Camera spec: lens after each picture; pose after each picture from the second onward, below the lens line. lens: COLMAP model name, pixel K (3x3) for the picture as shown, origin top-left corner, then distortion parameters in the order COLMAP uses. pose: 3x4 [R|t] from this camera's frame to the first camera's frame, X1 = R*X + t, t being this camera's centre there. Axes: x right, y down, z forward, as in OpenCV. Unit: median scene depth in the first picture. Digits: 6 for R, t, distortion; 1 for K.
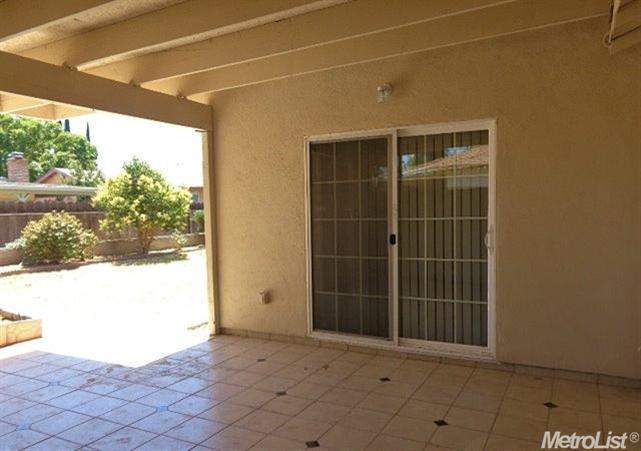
lens RADIAL K [[483.5, 0, 320.6], [0, 483.5, 243.9], [0, 0, 1]] dist [0.000174, -0.000939]
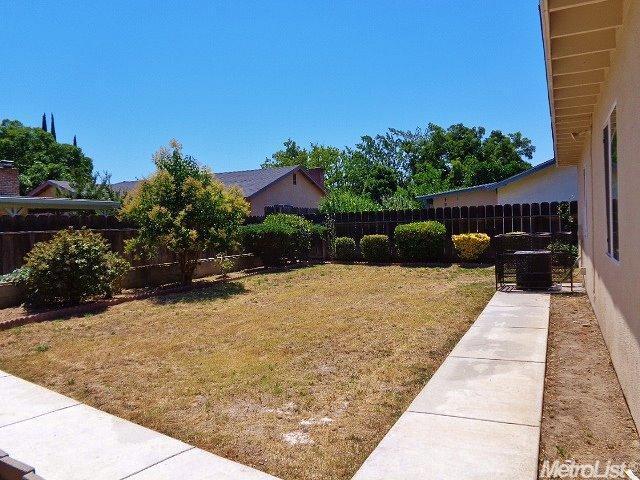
lens RADIAL K [[488.2, 0, 320.0], [0, 488.2, 240.0], [0, 0, 1]] dist [0.000950, 0.000523]
pose [[0.999628, -0.014334, 0.023221, -0.189249], [0.015267, 0.999062, -0.040516, -0.014193], [-0.022619, 0.040855, 0.998909, 0.264566]]
